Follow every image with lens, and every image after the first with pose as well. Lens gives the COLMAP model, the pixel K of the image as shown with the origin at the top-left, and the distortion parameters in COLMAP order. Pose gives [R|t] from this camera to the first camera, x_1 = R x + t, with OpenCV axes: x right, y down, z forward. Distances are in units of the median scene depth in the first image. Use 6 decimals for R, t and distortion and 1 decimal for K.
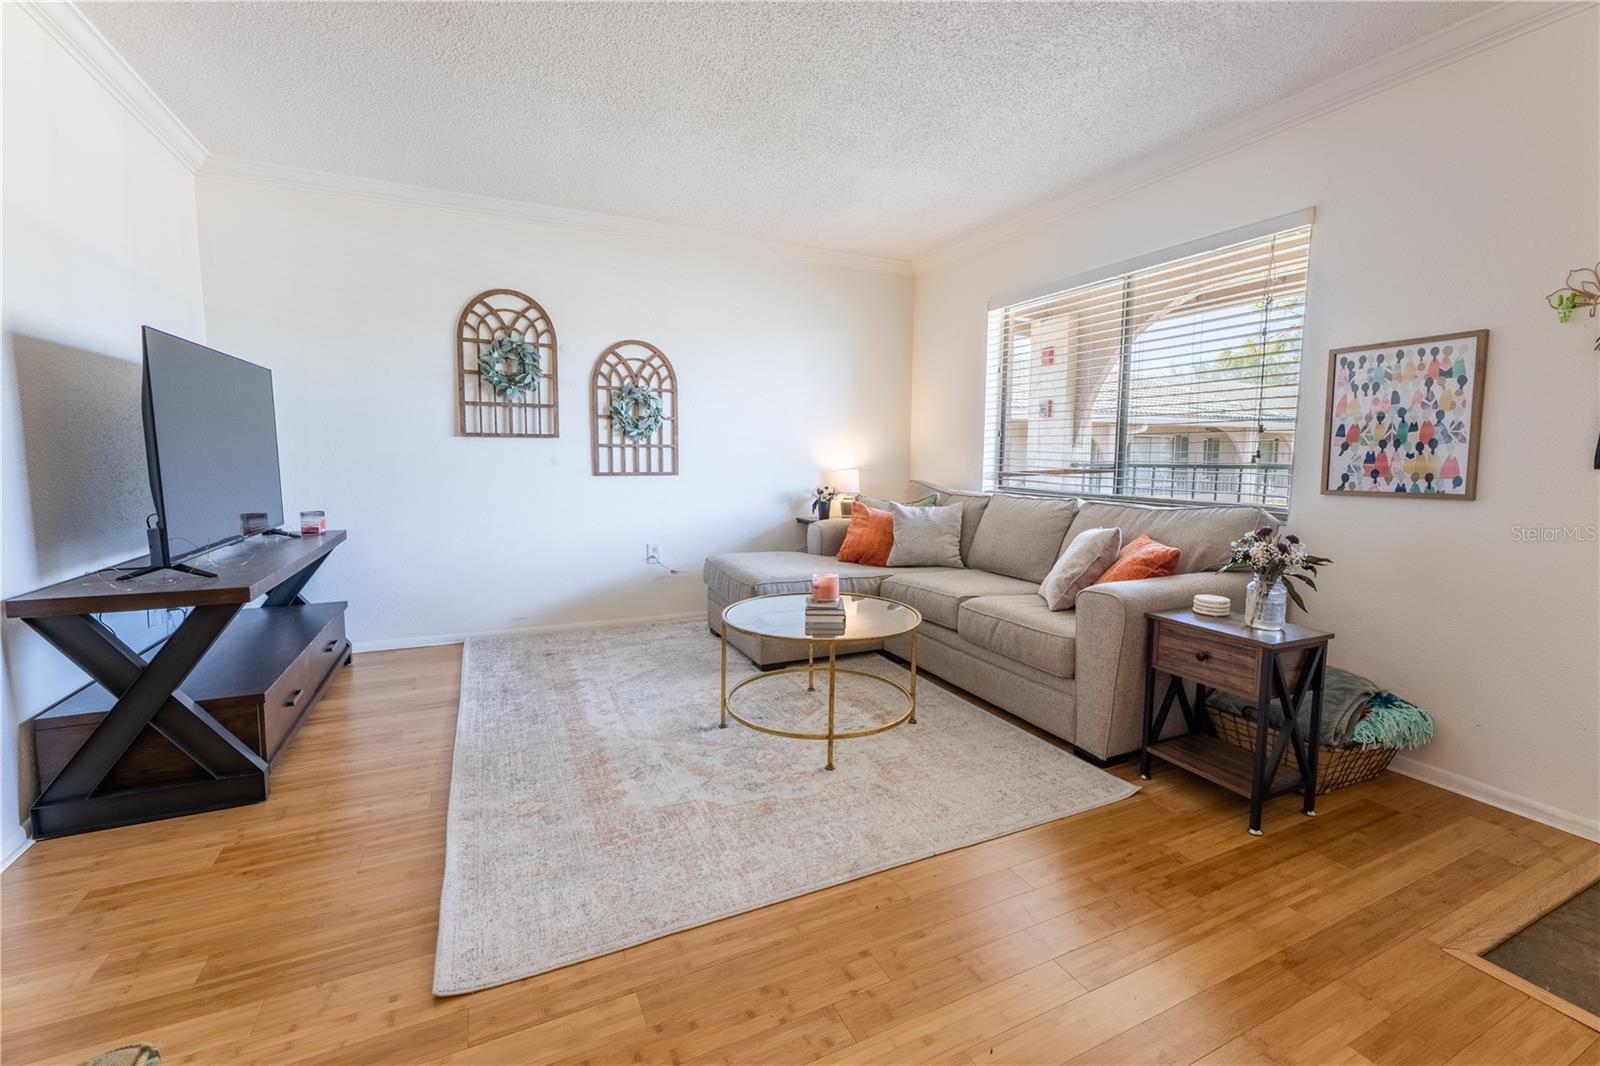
lens RADIAL K [[667.3, 0, 805.4], [0, 667.3, 523.8], [0, 0, 1]] dist [0.000256, 0.000373]
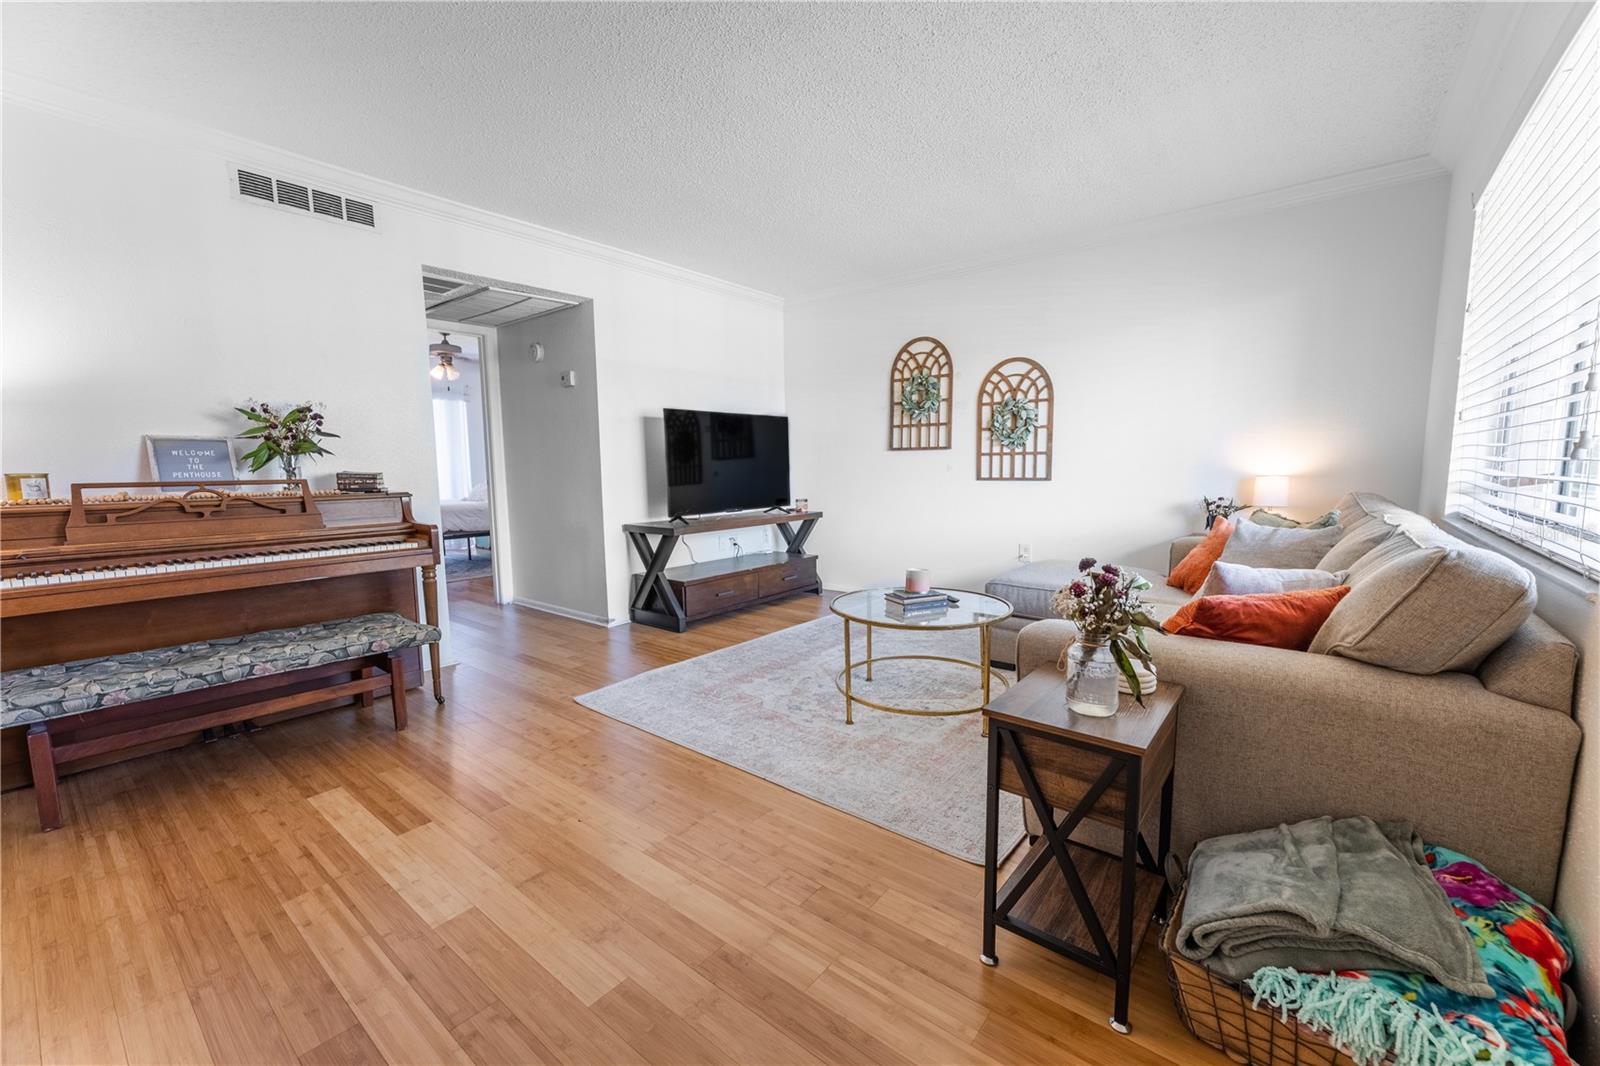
lens RADIAL K [[640.3, 0, 806.8], [0, 640.3, 539.8], [0, 0, 1]] dist [0.004643, -0.000181]
pose [[0.441584, 0.092099, -0.892480, 0.607025], [-0.081678, 0.994714, 0.062235, -0.014173], [0.893494, 0.045414, 0.446773, 0.249074]]
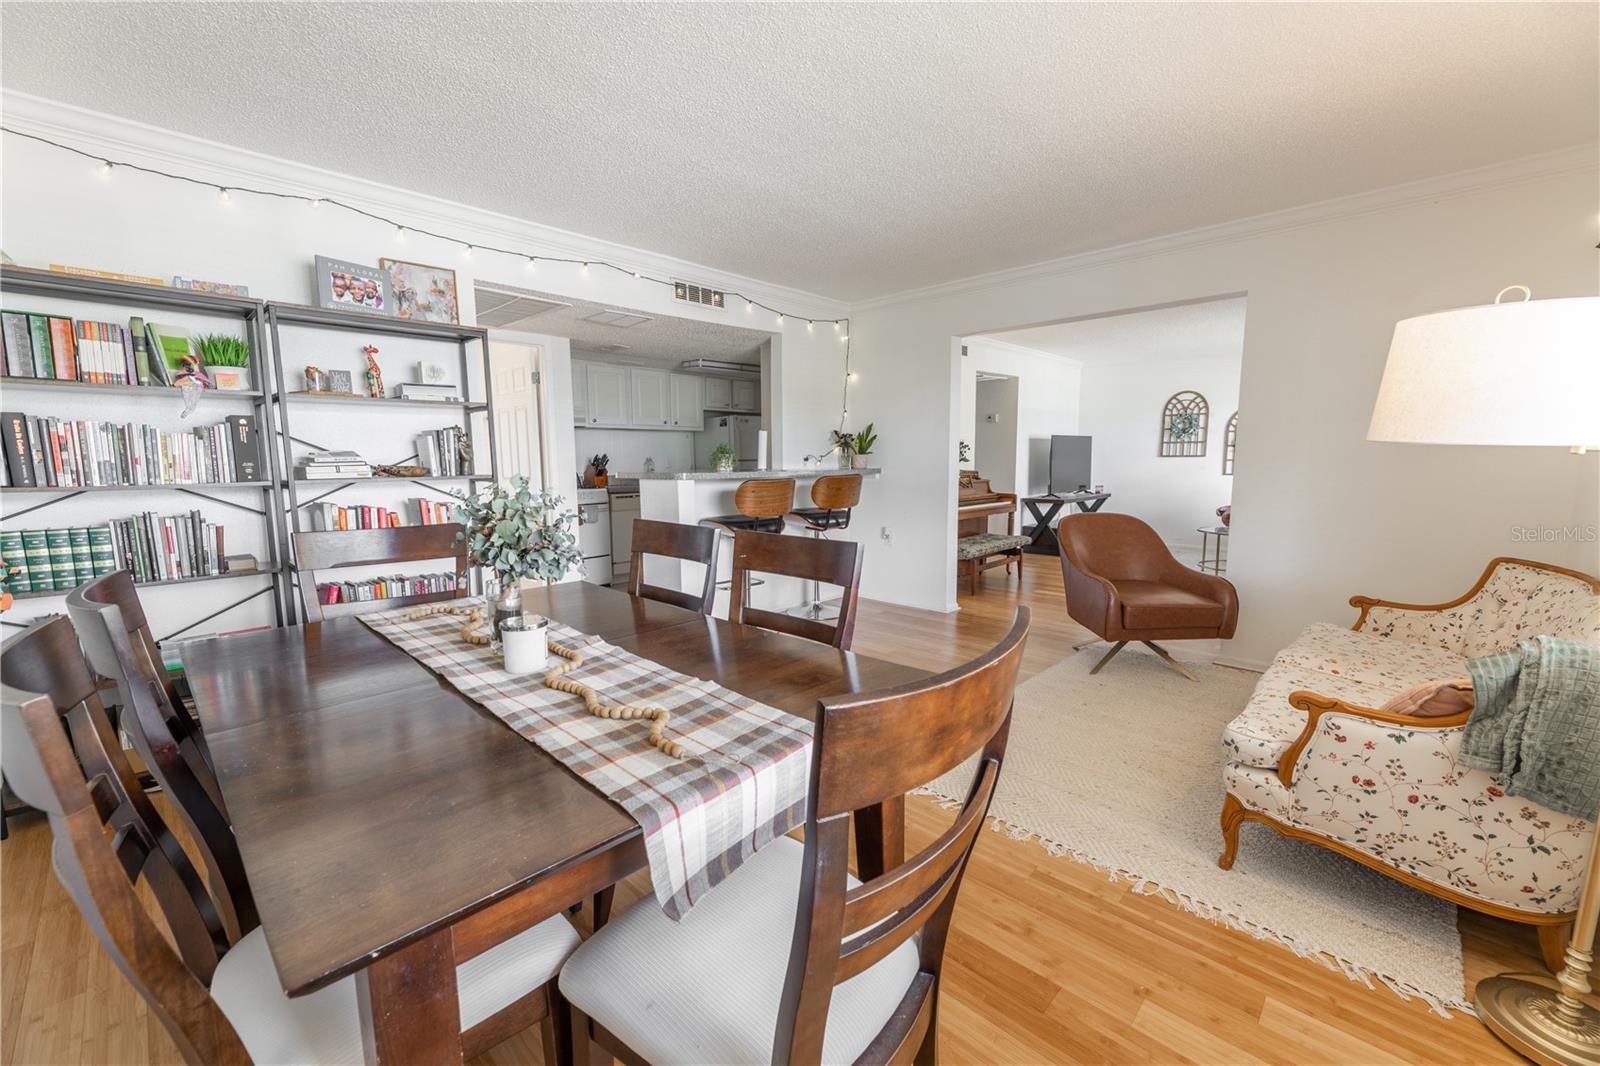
lens RADIAL K [[667.3, 0, 805.5], [0, 667.3, 542.5], [0, 0, 1]] dist [0.000256, 0.000373]
pose [[0.370748, 0.103226, -0.922979, 1.174869], [-0.086287, 0.993334, 0.076434, 0.090932], [0.924716, 0.051304, 0.377184, -0.981300]]
